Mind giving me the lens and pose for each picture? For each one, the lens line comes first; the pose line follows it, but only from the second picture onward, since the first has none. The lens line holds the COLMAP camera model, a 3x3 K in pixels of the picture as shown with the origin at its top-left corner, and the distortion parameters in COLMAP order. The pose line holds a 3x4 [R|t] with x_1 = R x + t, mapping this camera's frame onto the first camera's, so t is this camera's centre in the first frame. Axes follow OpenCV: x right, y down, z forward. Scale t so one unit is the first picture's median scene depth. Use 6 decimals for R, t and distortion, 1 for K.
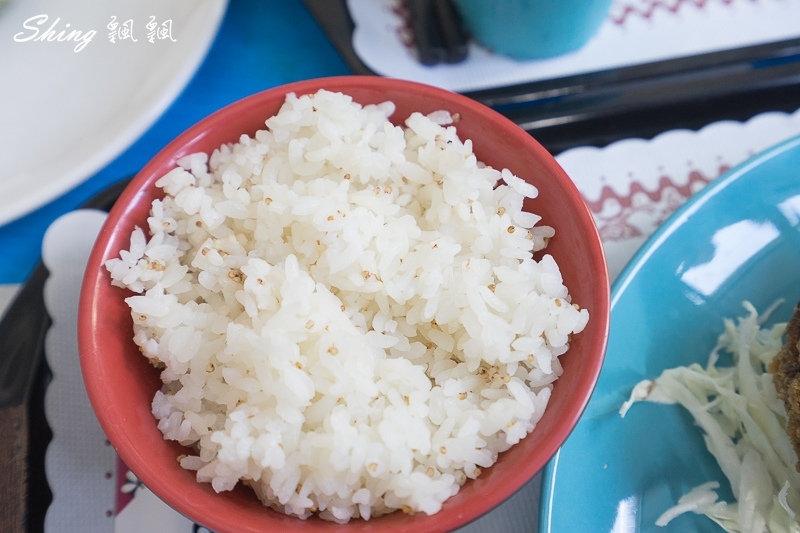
lens RADIAL K [[823.2, 0, 400.0], [0, 823.2, 266.5], [0, 0, 1]] dist [0.056948, 0.007637]
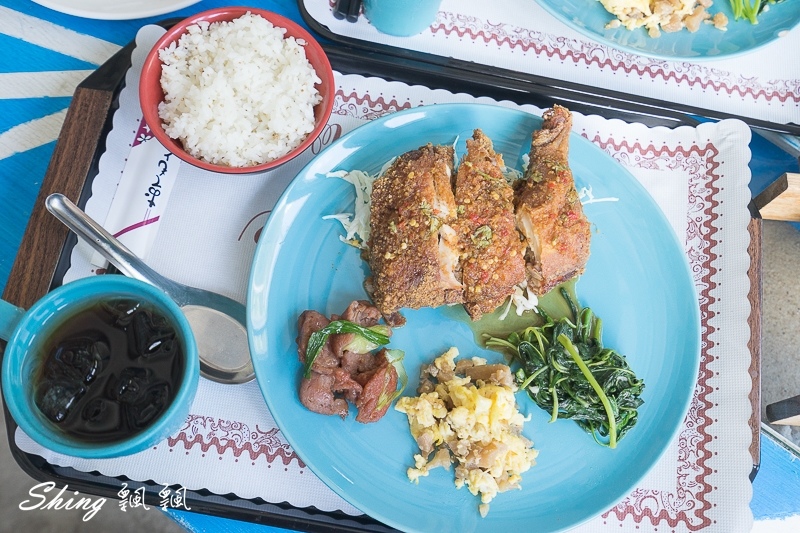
lens RADIAL K [[823.2, 0, 400.0], [0, 823.2, 266.5], [0, 0, 1]] dist [0.056948, 0.007637]
pose [[0.935593, 0.353023, -0.006388, 0.627941], [-0.350084, 0.929851, 0.113218, 0.069698], [0.045908, -0.103689, 0.993550, -1.675239]]
